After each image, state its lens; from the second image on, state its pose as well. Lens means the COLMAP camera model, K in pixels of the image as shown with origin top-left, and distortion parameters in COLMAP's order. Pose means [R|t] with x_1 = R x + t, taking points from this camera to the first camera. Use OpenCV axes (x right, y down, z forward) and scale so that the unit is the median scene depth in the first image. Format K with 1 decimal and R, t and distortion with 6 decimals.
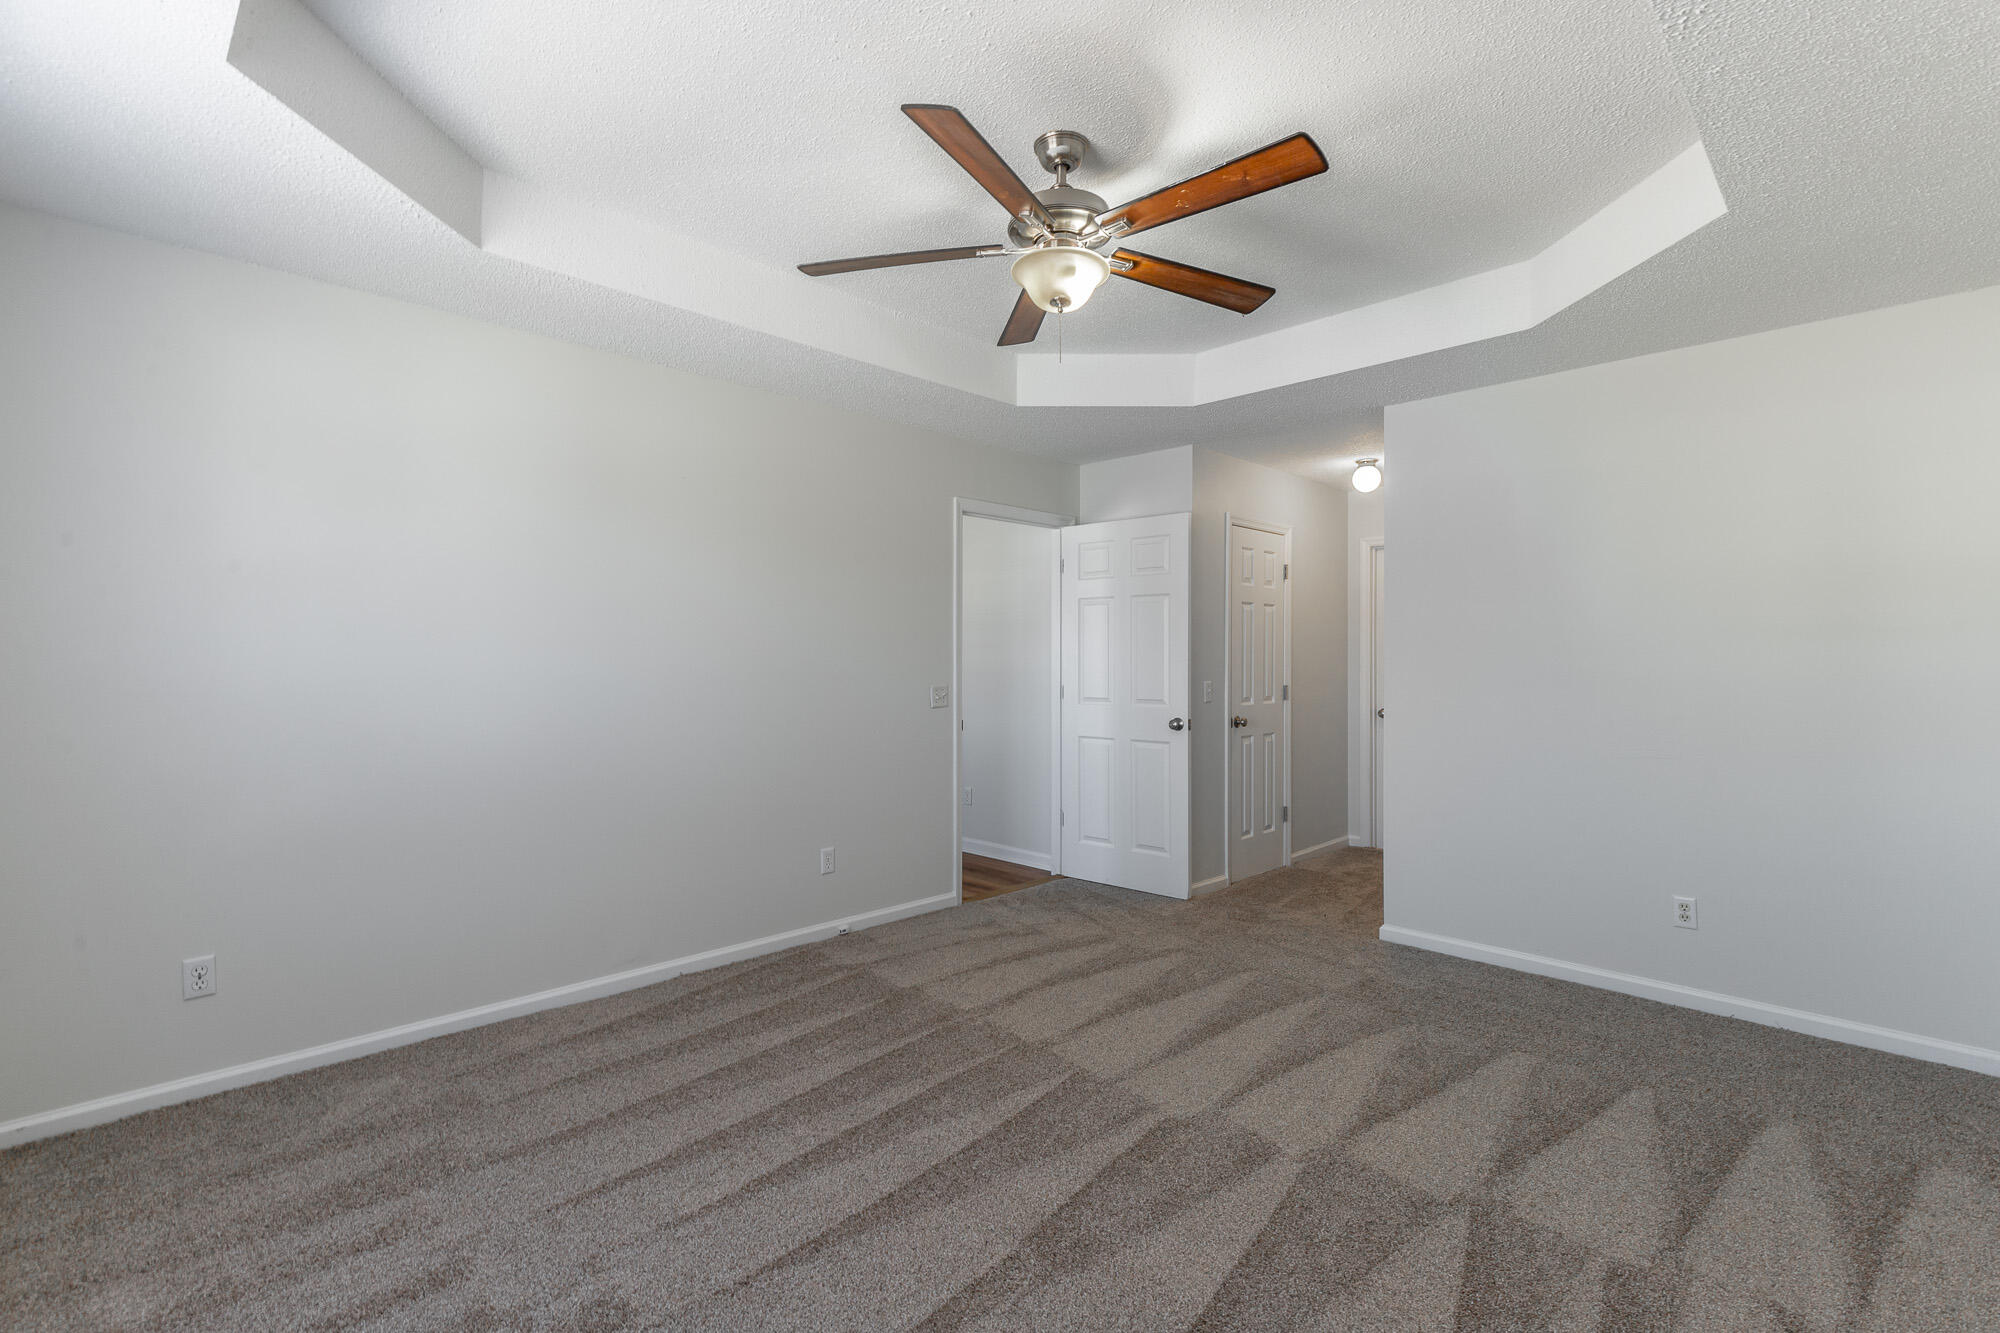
lens RADIAL K [[902.0, 0, 1003.5], [0, 902.0, 654.0], [0, 0, 1]] dist [0.009277, -0.000877]
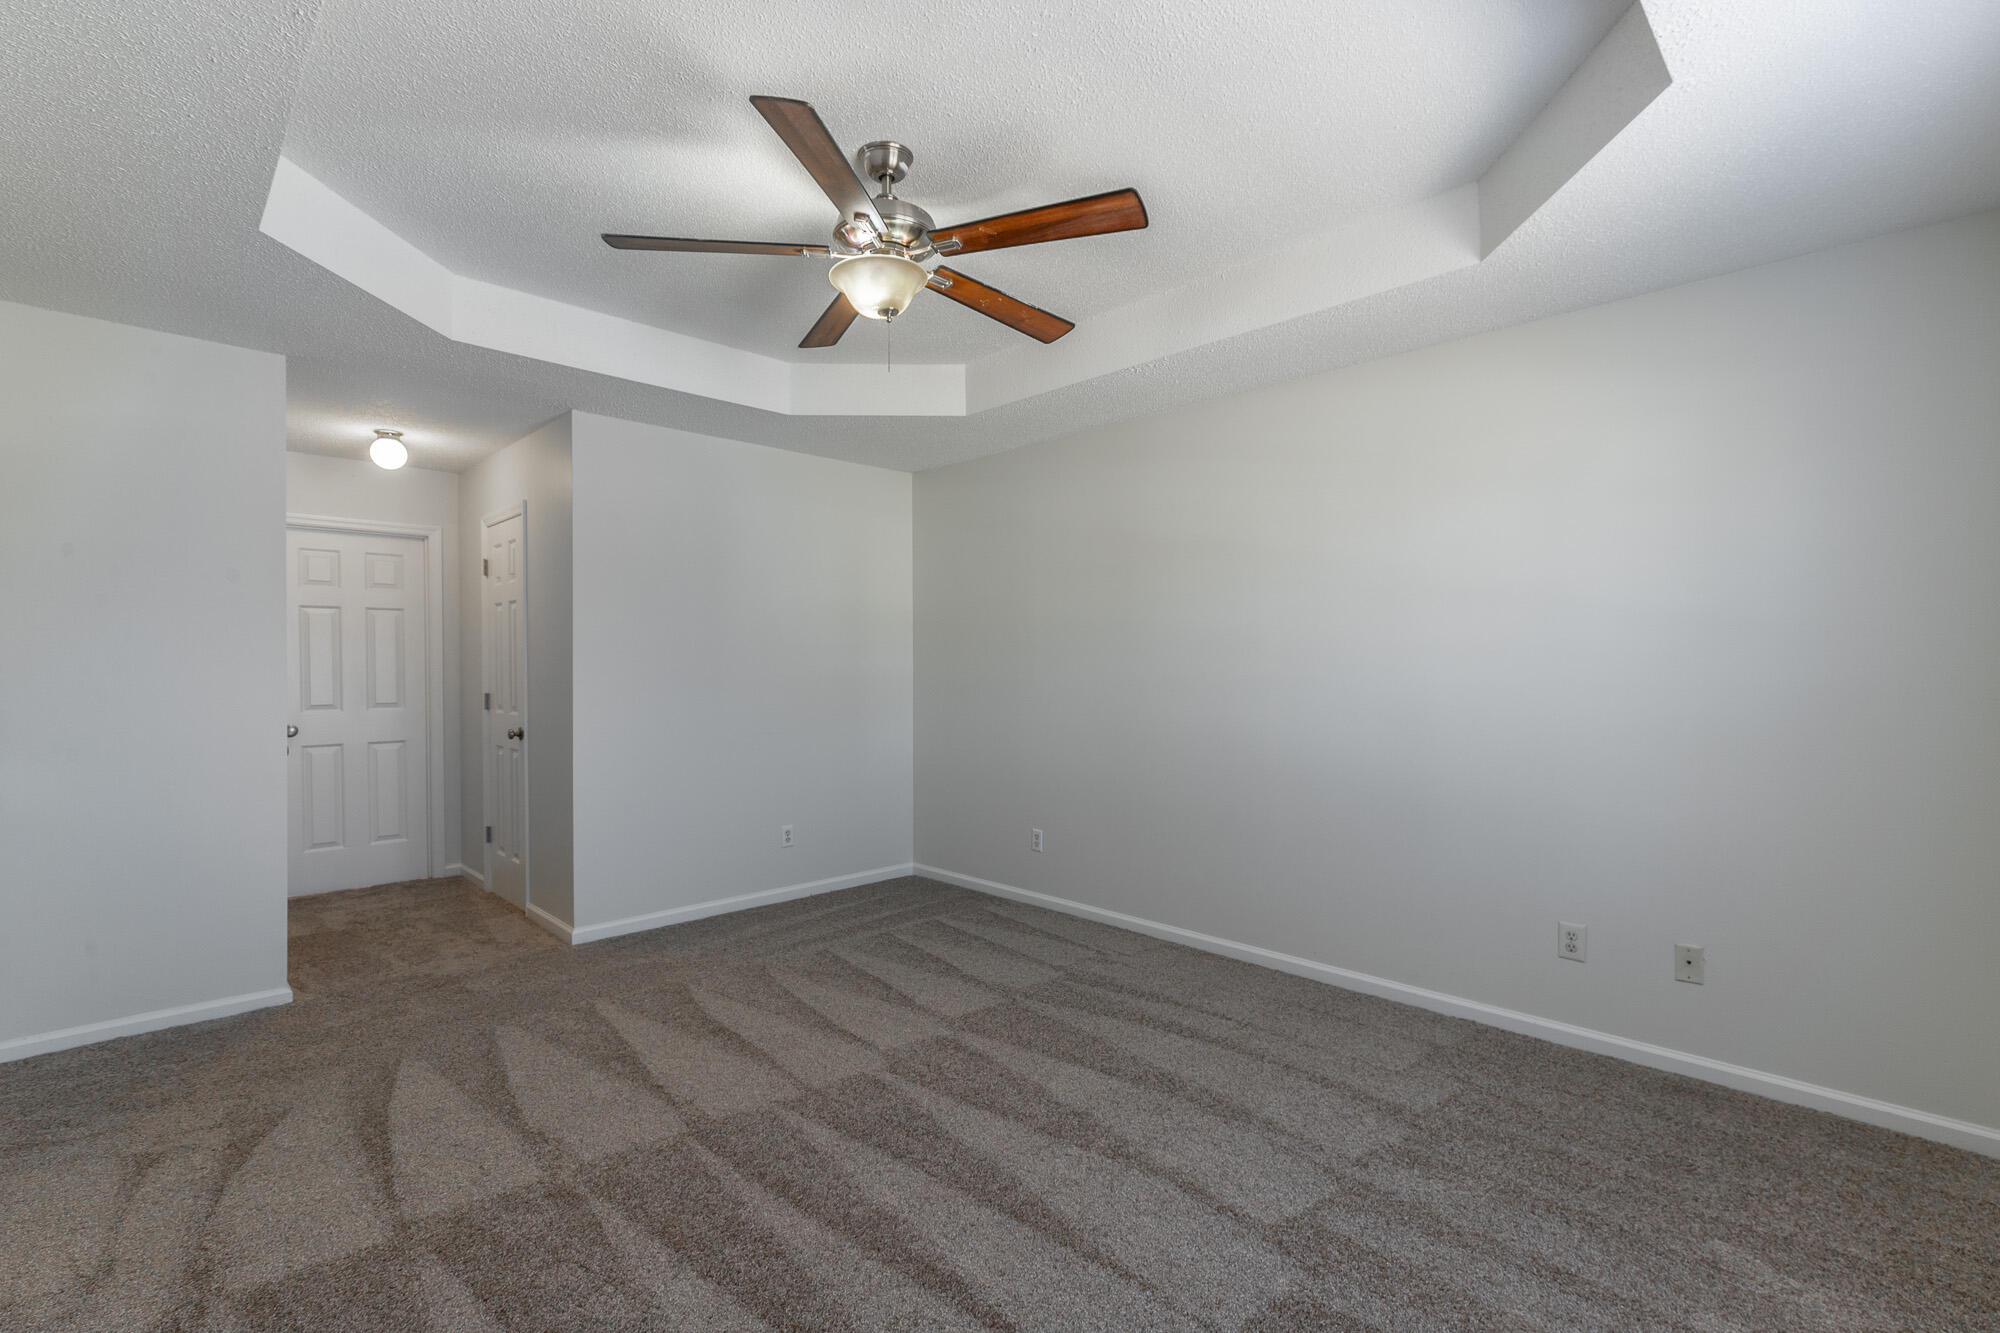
lens RADIAL K [[902.0, 0, 1007.5], [0, 902.0, 667.4], [0, 0, 1]] dist [0.009277, -0.000877]
pose [[0.015330, -0.002438, 0.999880, -0.696512], [-0.002621, 0.999993, 0.002478, 0.007889], [-0.999879, -0.002658, 0.015323, 0.621633]]
